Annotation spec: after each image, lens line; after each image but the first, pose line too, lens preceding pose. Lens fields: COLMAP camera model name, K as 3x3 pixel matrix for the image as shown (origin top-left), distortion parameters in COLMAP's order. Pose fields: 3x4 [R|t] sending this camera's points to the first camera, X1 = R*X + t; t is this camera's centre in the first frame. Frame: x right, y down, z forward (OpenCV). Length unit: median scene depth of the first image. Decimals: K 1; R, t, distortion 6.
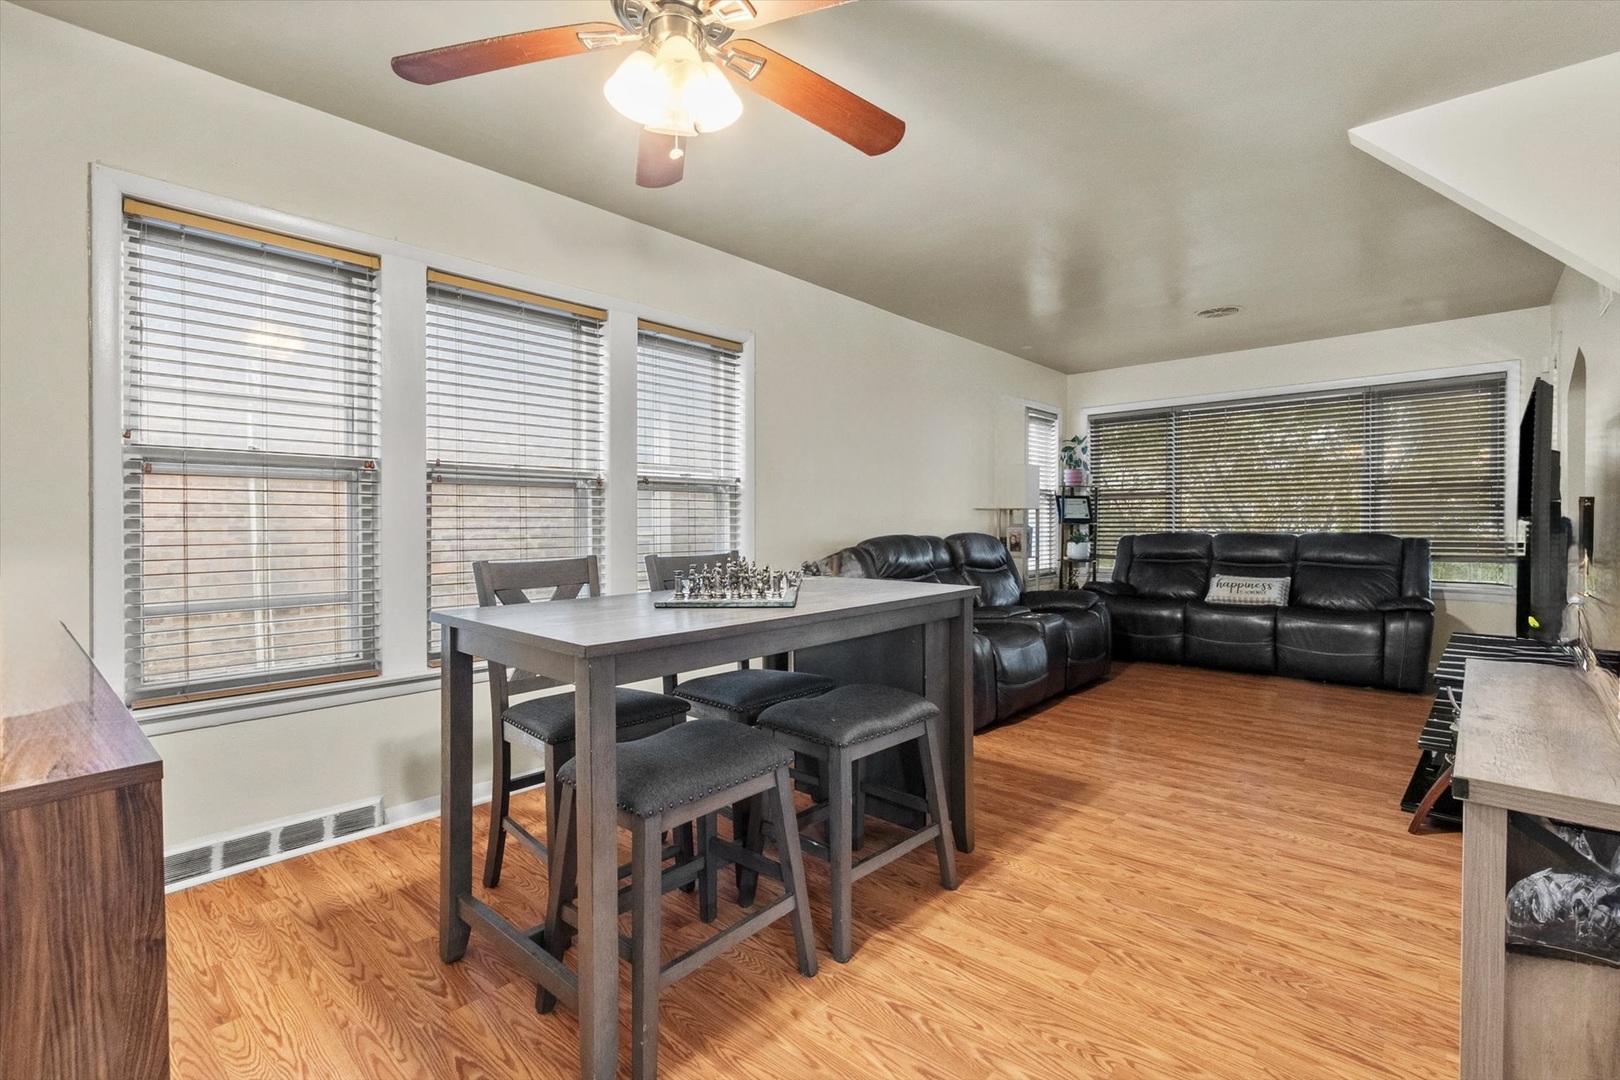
lens RADIAL K [[799.0, 0, 773.4], [0, 799.0, 532.6], [0, 0, 1]] dist [0.000885, 0.000588]
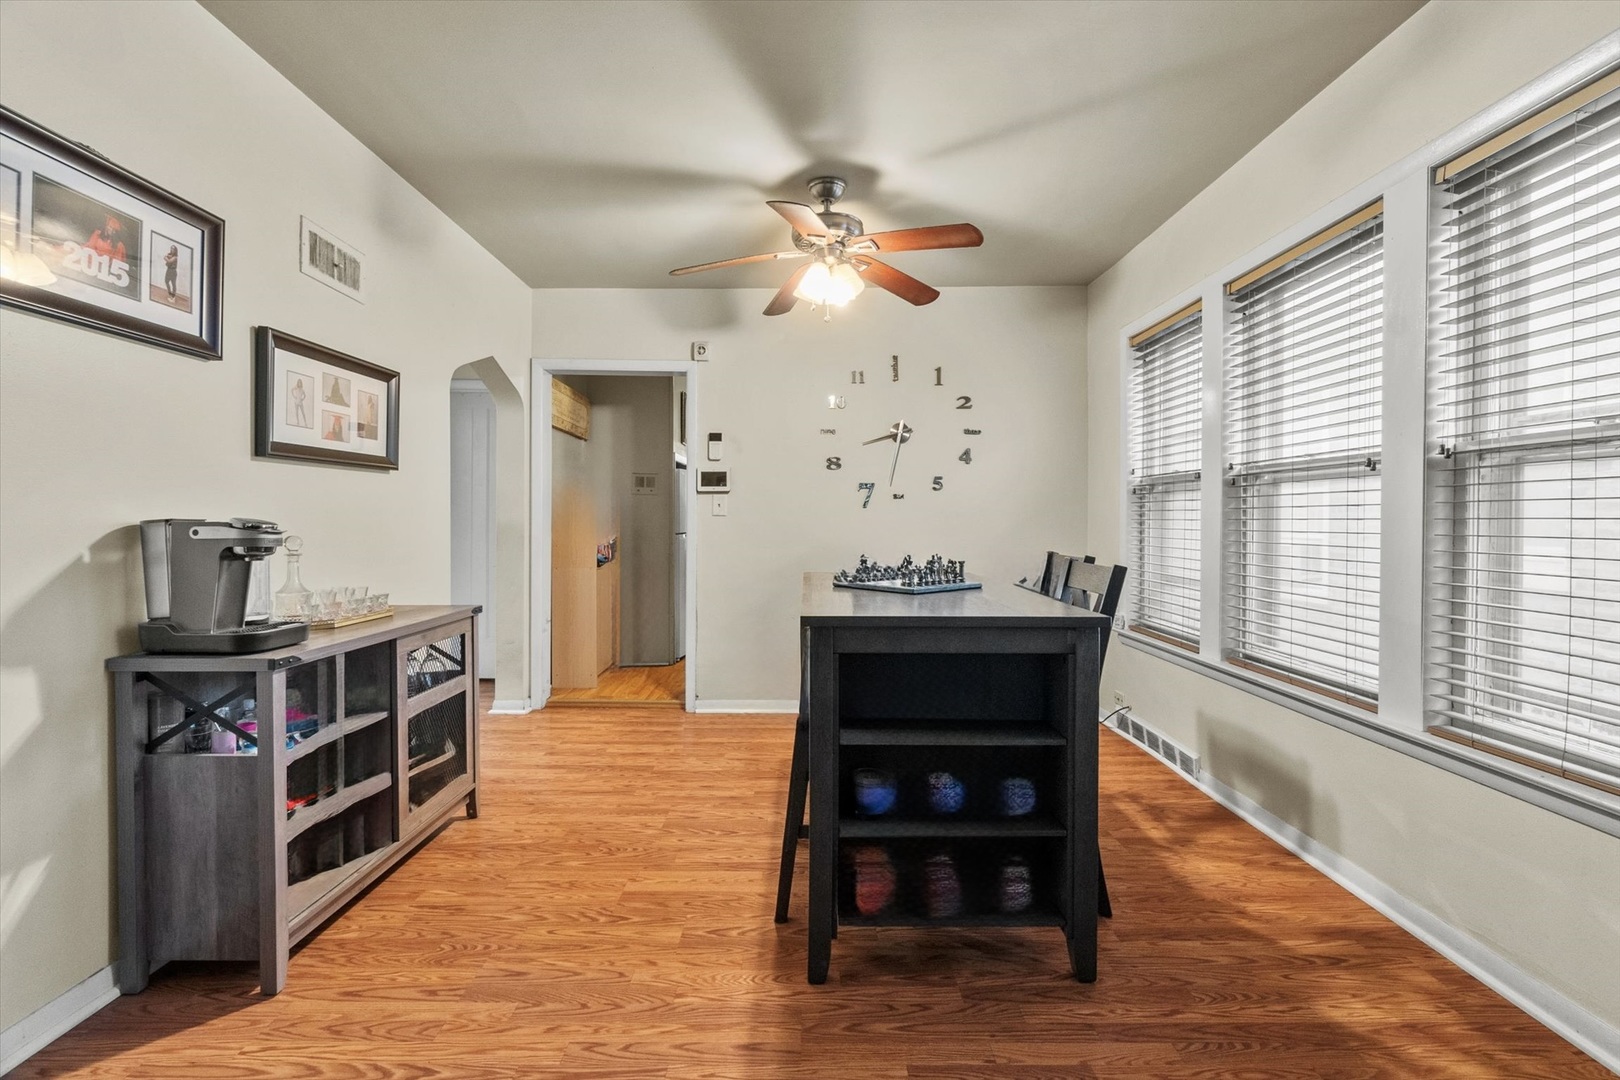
lens RADIAL K [[751.8, 0, 816.5], [0, 751.8, 527.5], [0, 0, 1]] dist [-0.000400, -0.000078]
pose [[-0.740015, 0.005068, -0.672572, 0.616307], [-0.013855, 0.999645, 0.022777, -0.020897], [0.672448, 0.026174, -0.739681, 1.324089]]
